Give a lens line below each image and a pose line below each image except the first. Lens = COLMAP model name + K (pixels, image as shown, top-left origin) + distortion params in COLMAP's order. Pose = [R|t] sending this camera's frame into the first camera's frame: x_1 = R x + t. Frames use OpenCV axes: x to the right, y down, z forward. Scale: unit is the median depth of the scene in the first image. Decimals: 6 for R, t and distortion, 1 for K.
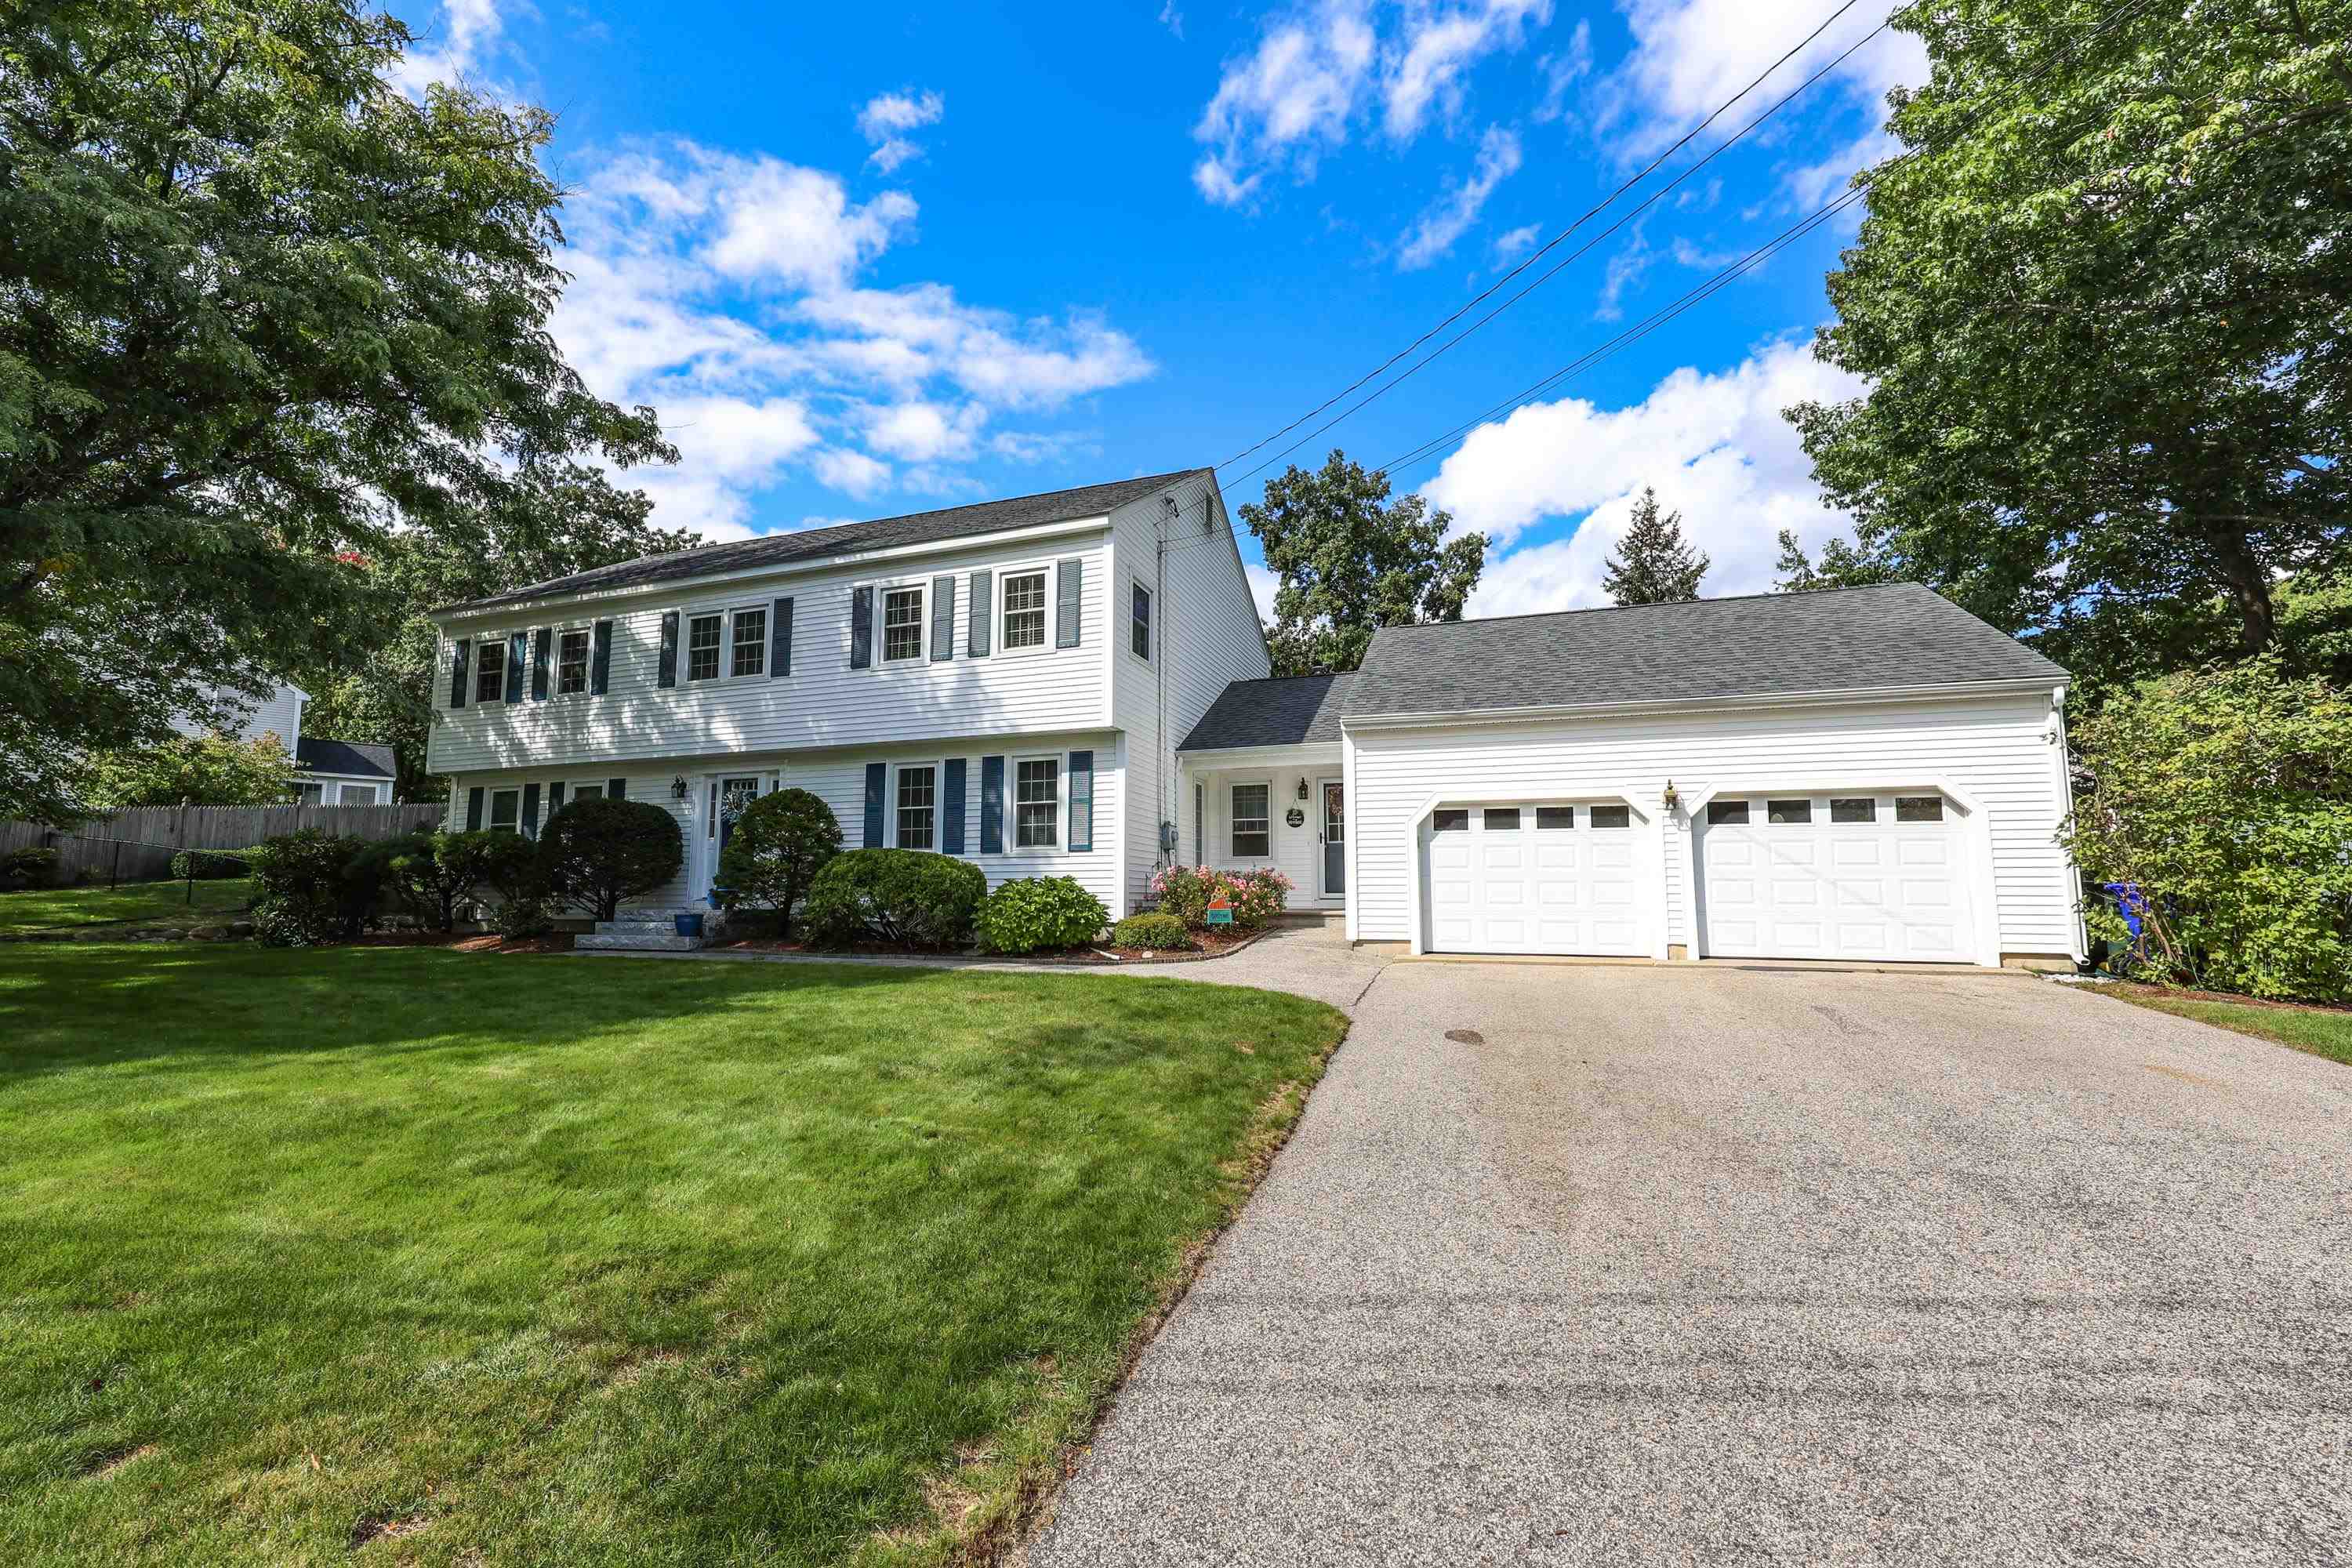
lens RADIAL K [[950.6, 0, 1176.0], [0, 950.6, 784.0], [0, 0, 1]] dist [-0.000418, -0.000095]
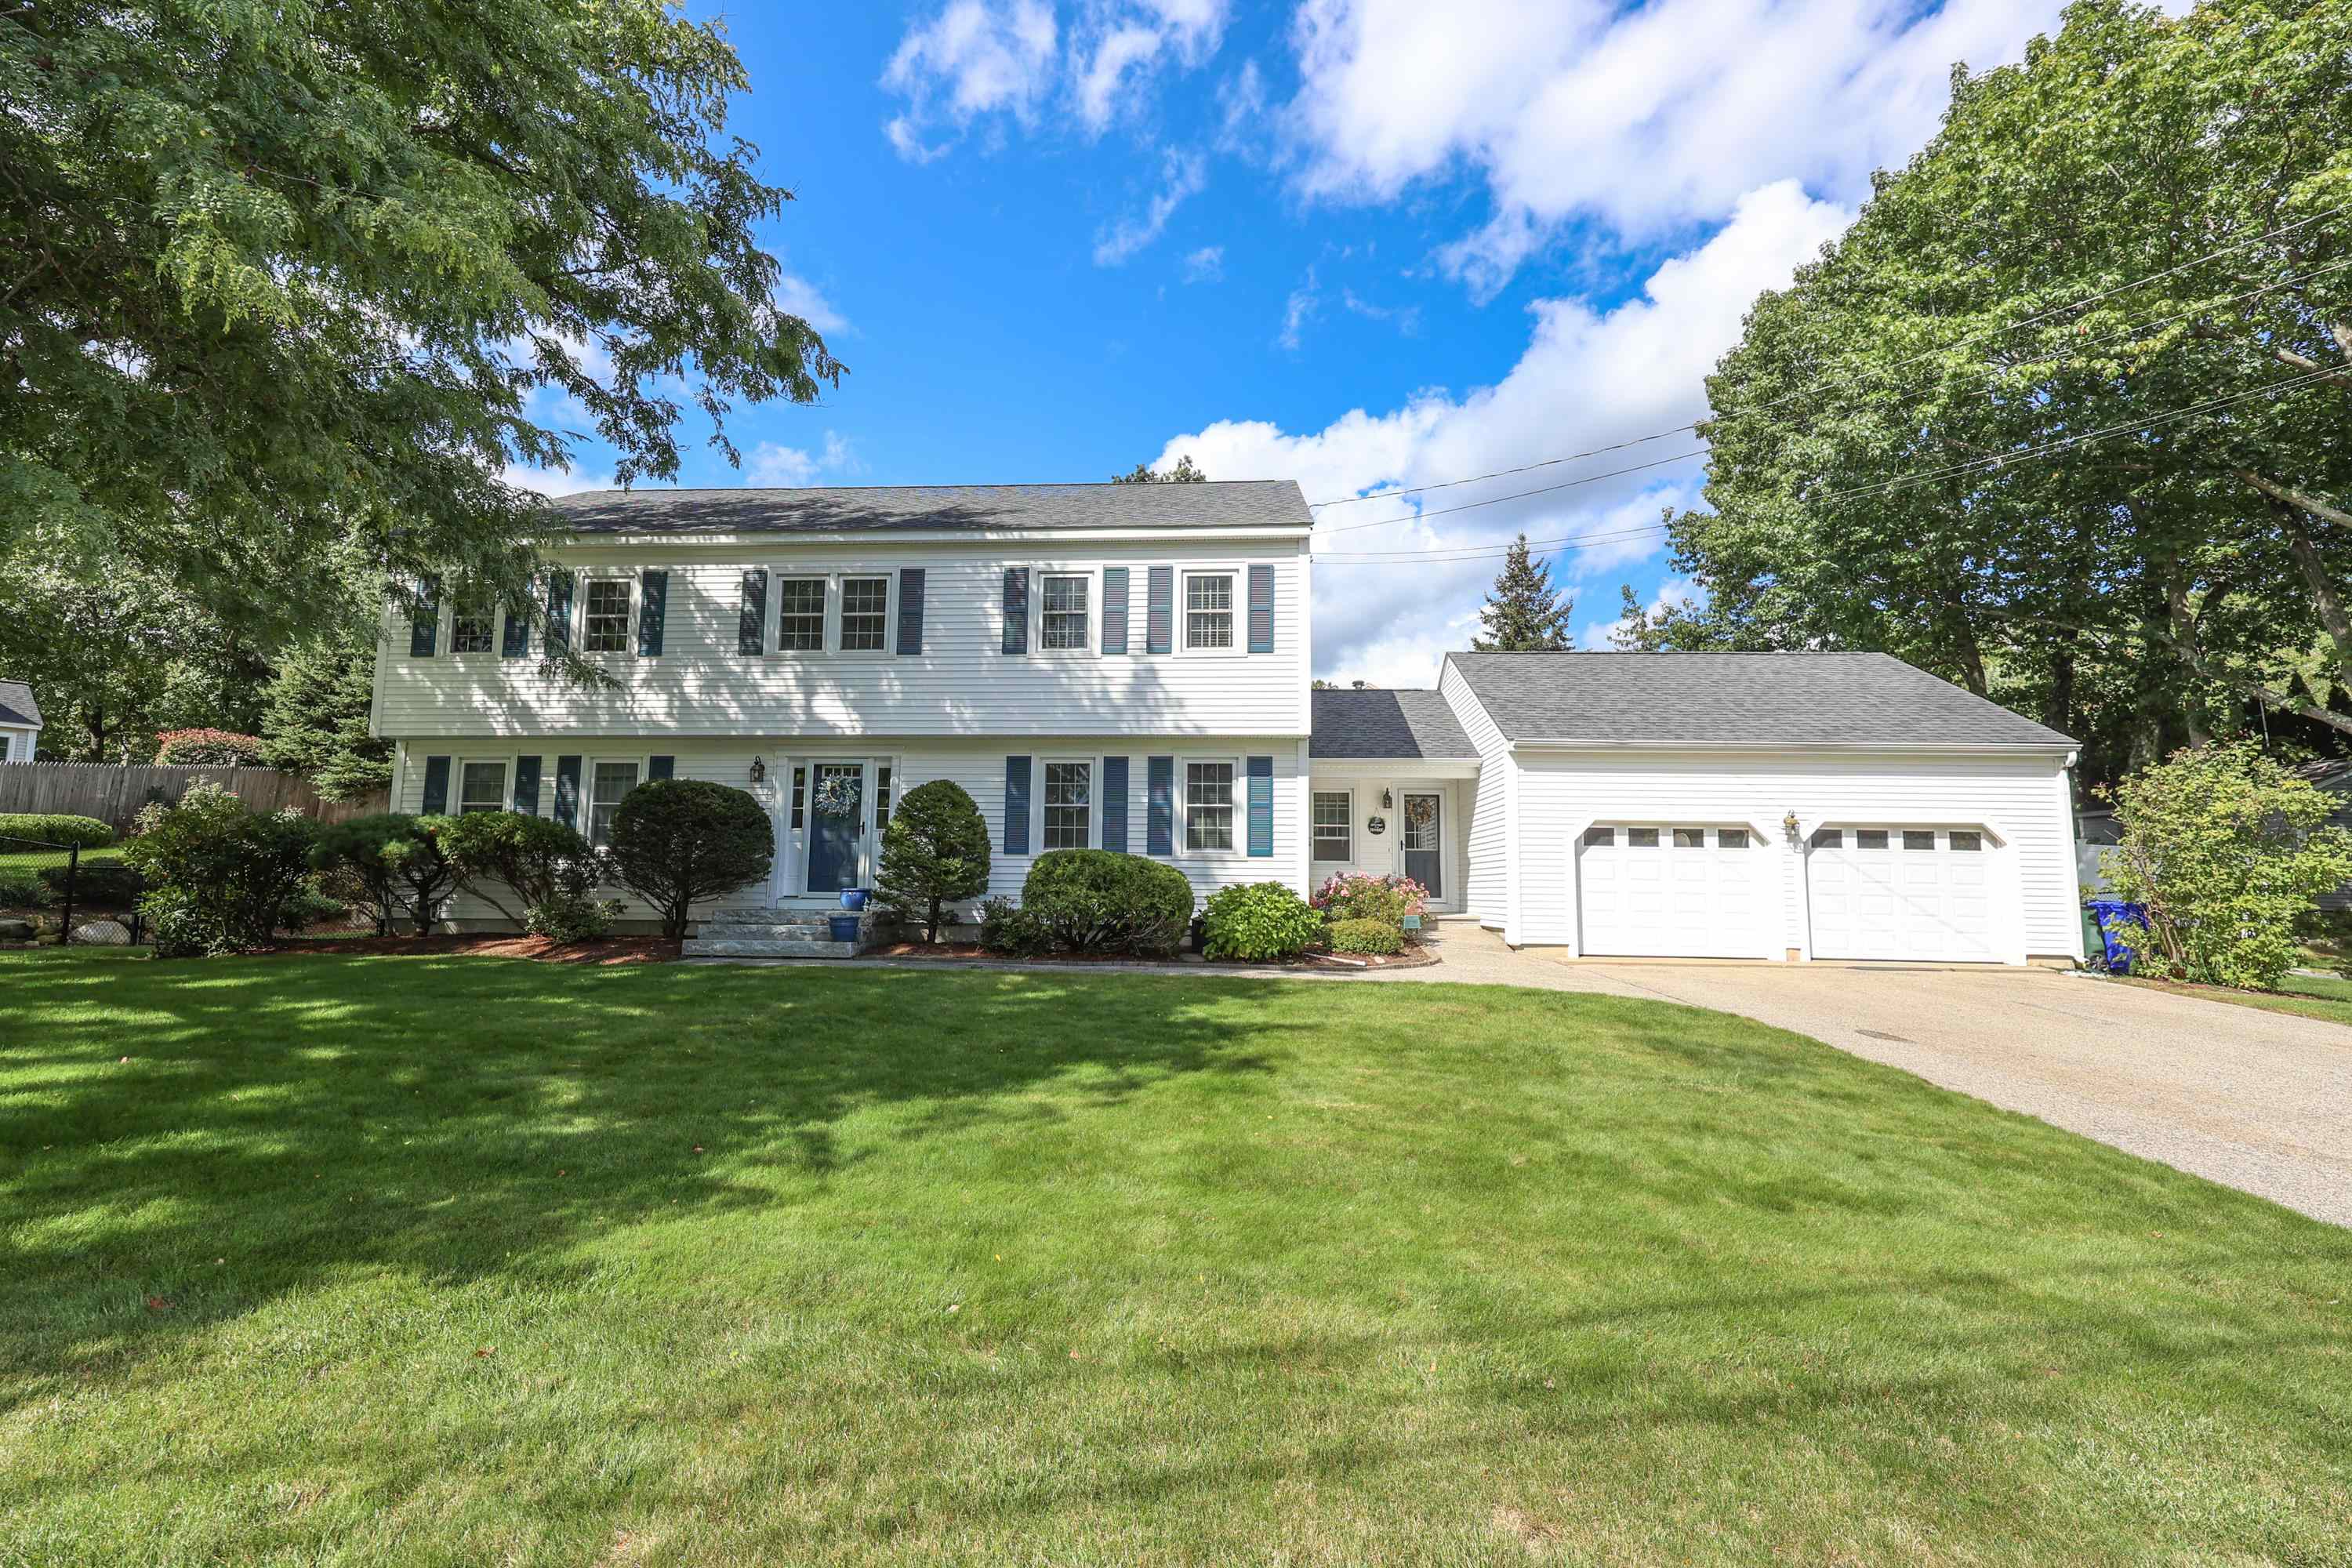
lens RADIAL K [[959.2, 0, 1163.8], [0, 959.2, 785.0], [0, 0, 1]] dist [-0.001509, -0.000040]
pose [[0.961079, 0.042160, 0.273038, -0.442748], [-0.044873, 0.998986, 0.003694, -0.003322], [-0.272605, -0.015802, 0.961996, 0.050538]]
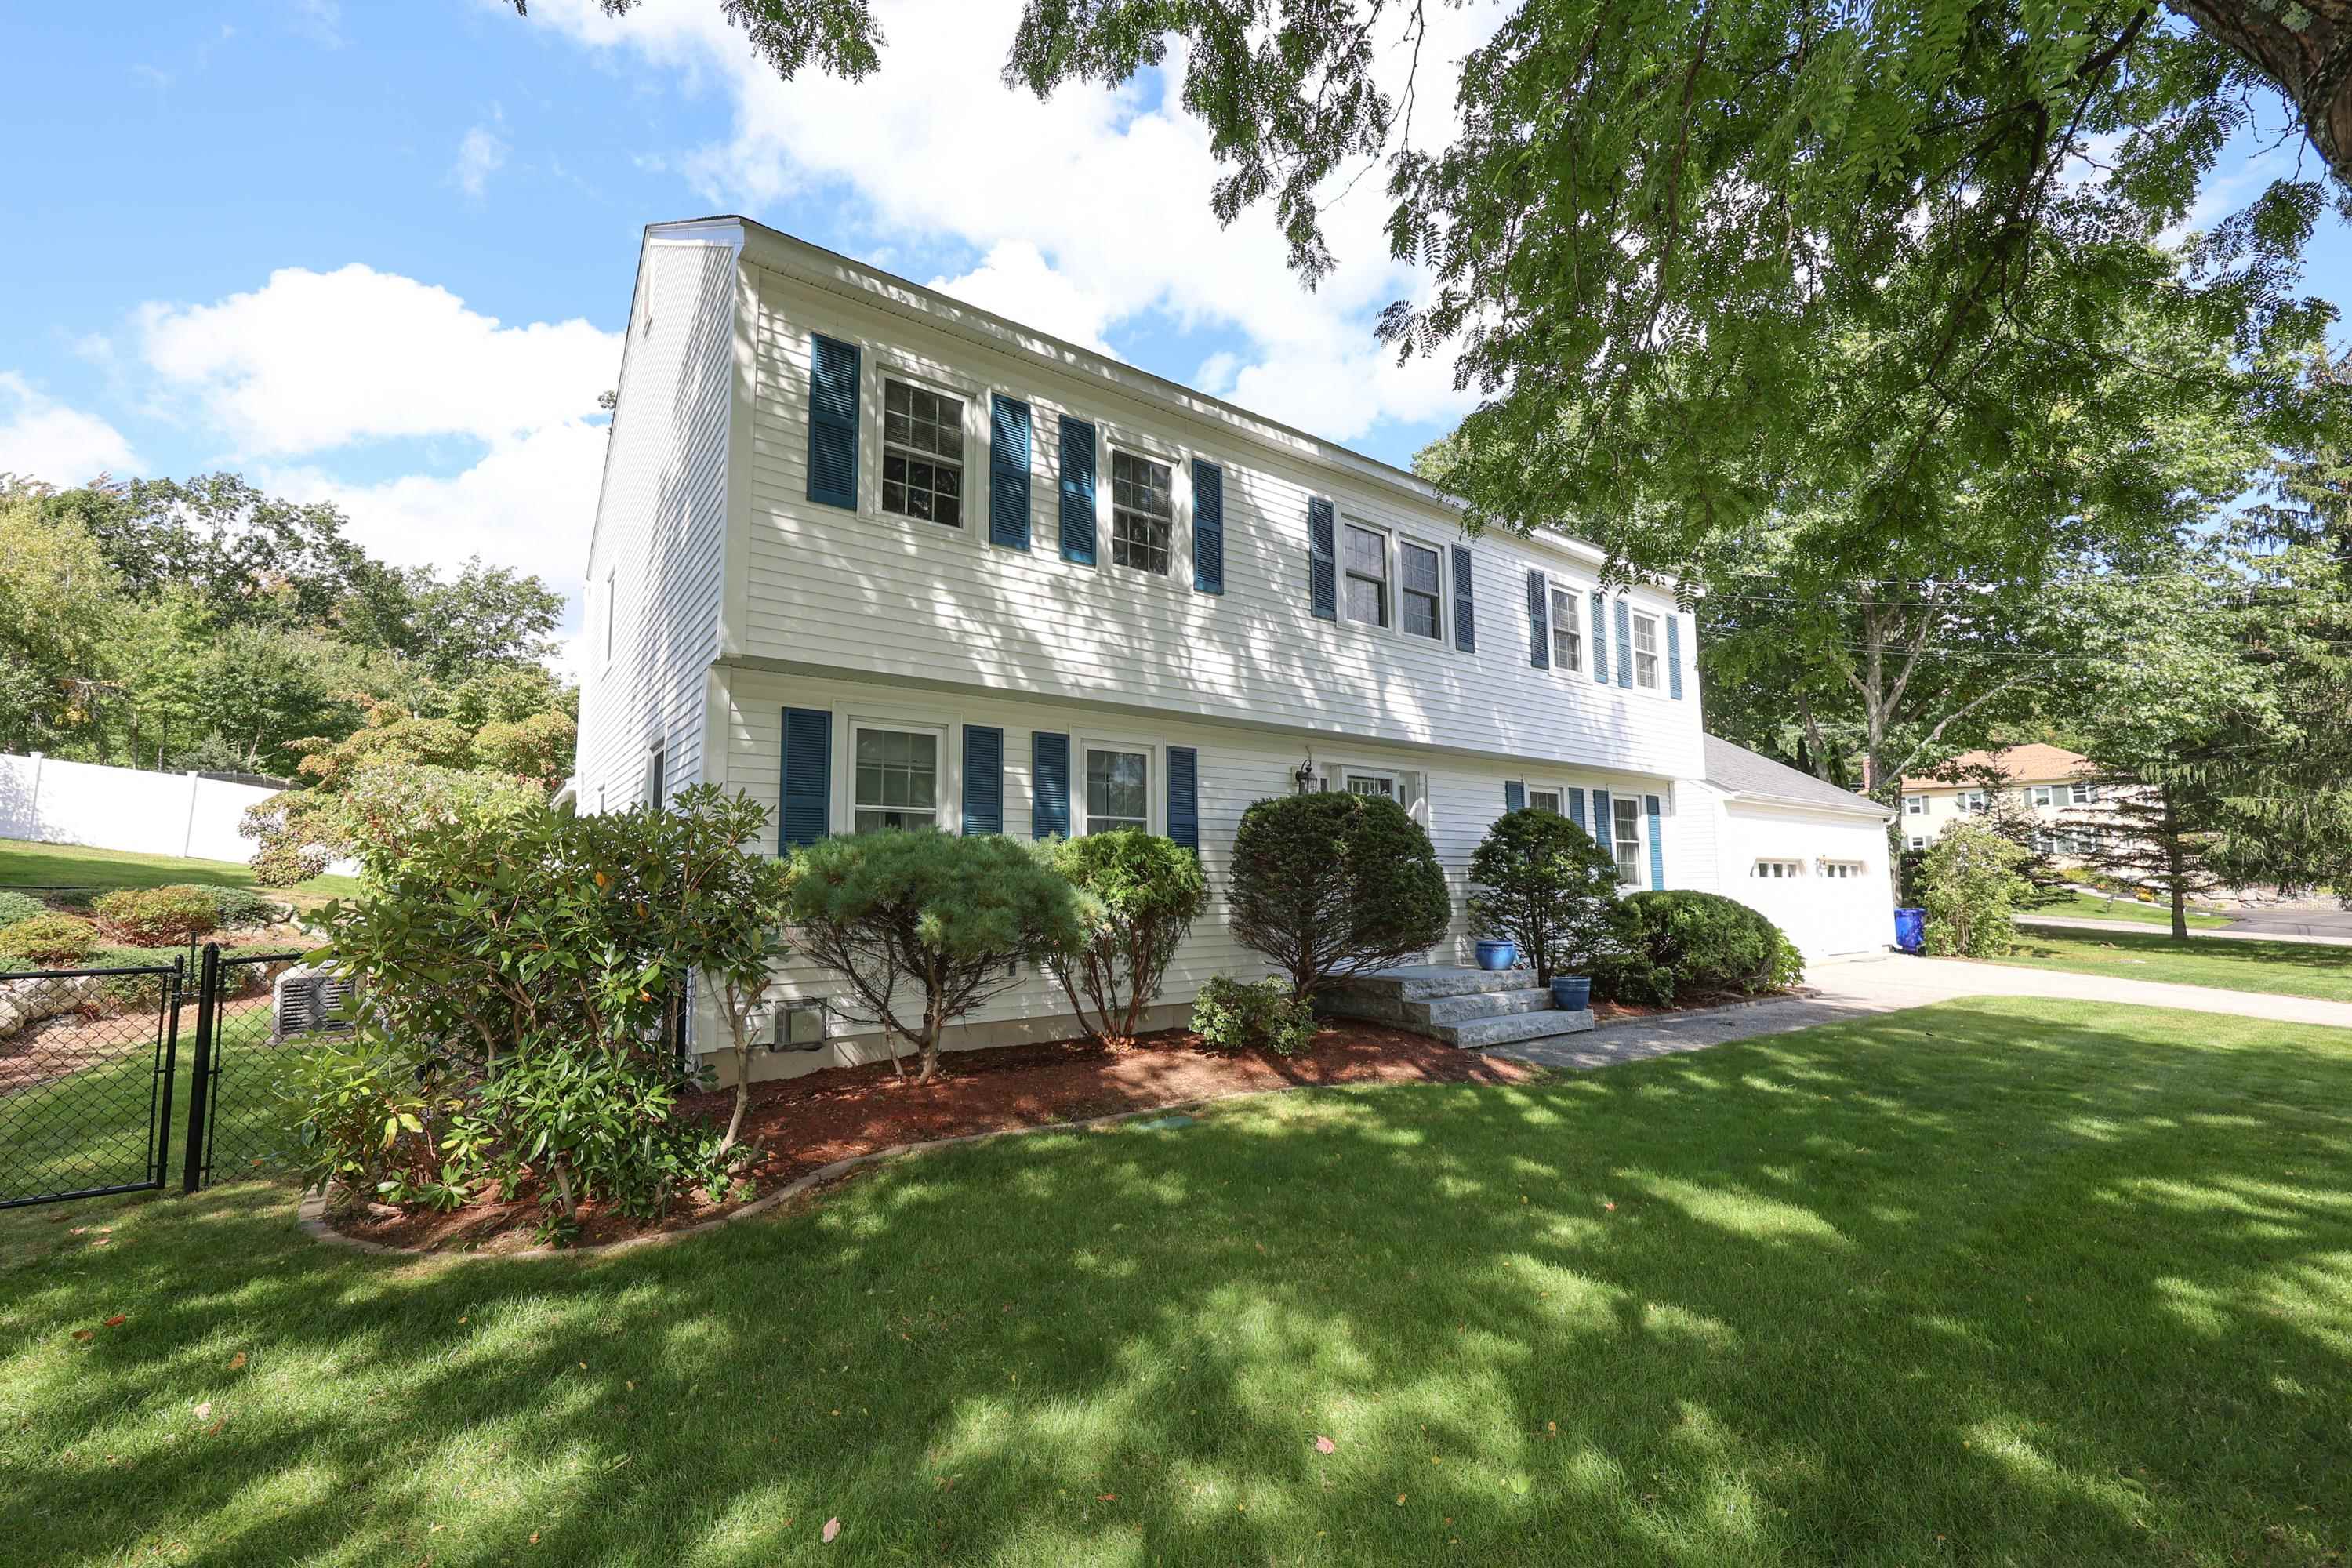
lens RADIAL K [[959.2, 0, 1163.8], [0, 959.2, 785.0], [0, 0, 1]] dist [-0.001509, -0.000040]
pose [[0.558620, 0.094141, 0.824064, -1.199807], [-0.082162, 0.994932, -0.057965, 0.056144], [-0.825344, -0.035326, 0.563524, 0.794964]]
